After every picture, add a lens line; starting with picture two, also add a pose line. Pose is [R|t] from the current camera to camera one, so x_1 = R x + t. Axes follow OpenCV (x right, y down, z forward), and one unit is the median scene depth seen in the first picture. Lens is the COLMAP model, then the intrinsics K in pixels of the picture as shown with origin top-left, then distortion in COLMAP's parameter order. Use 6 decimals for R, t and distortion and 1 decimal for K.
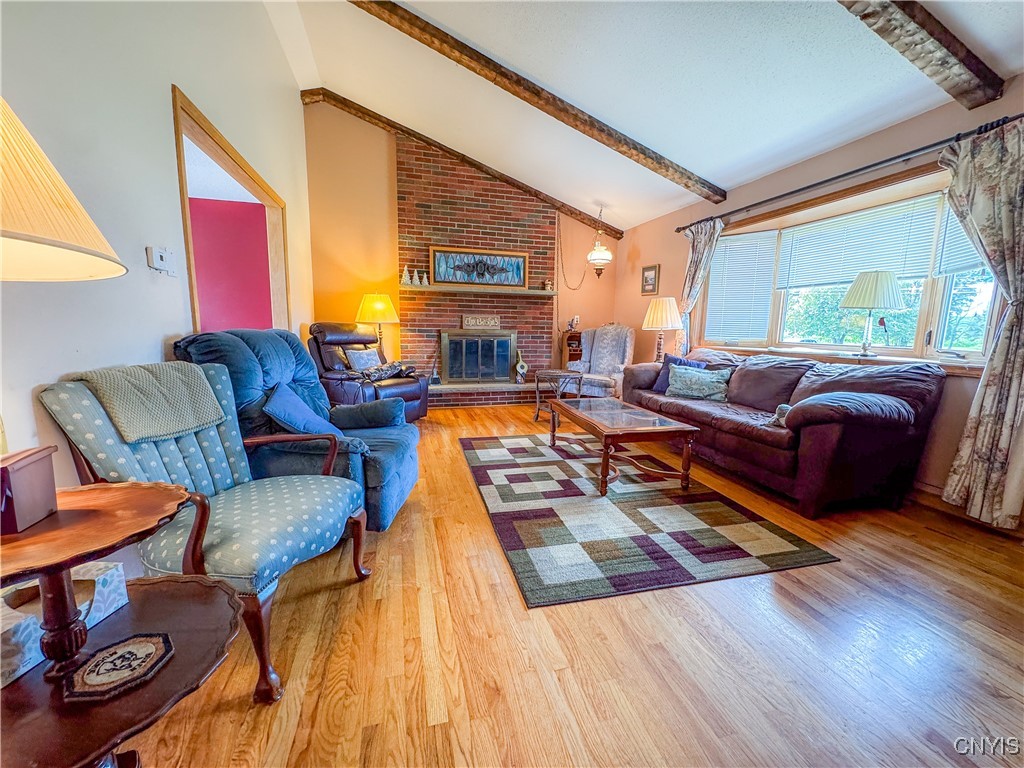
lens RADIAL K [[410.6, 0, 512.0], [0, 410.6, 384.0], [0, 0, 1]] dist [-0.001877, -0.000349]
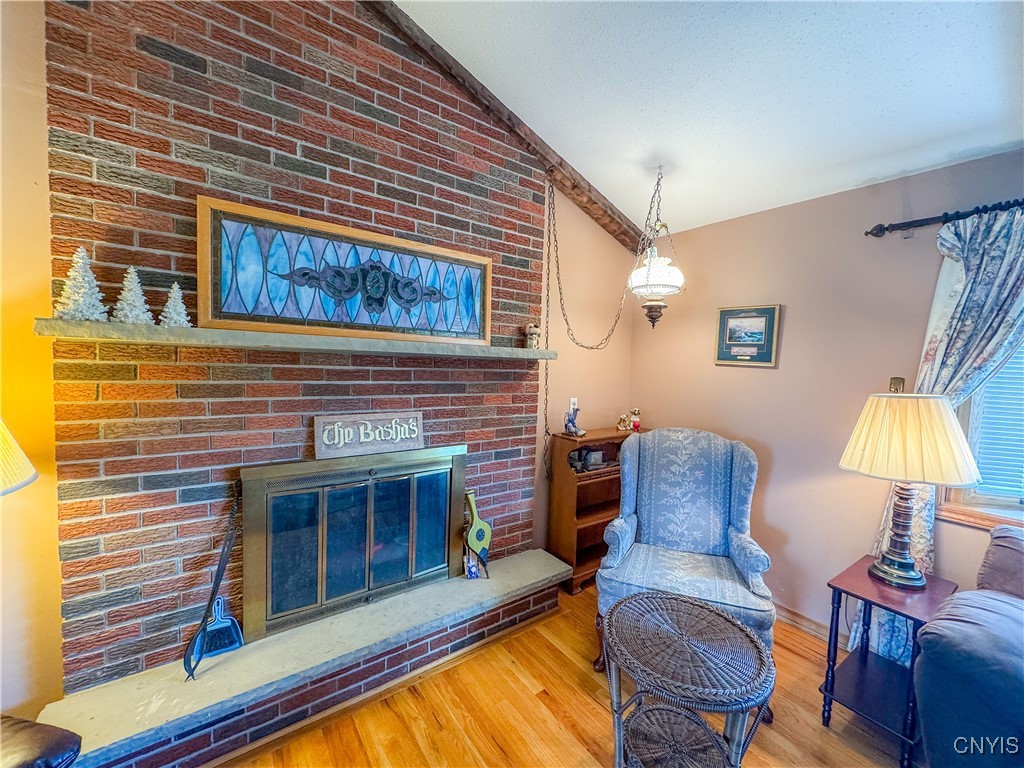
lens RADIAL K [[410.6, 0, 512.0], [0, 410.6, 384.0], [0, 0, 1]] dist [-0.001877, -0.000349]
pose [[0.934042, -0.005471, 0.357121, -0.092360], [0.033546, 0.996806, -0.072469, -0.165581], [-0.355584, 0.079669, 0.931243, 0.630613]]
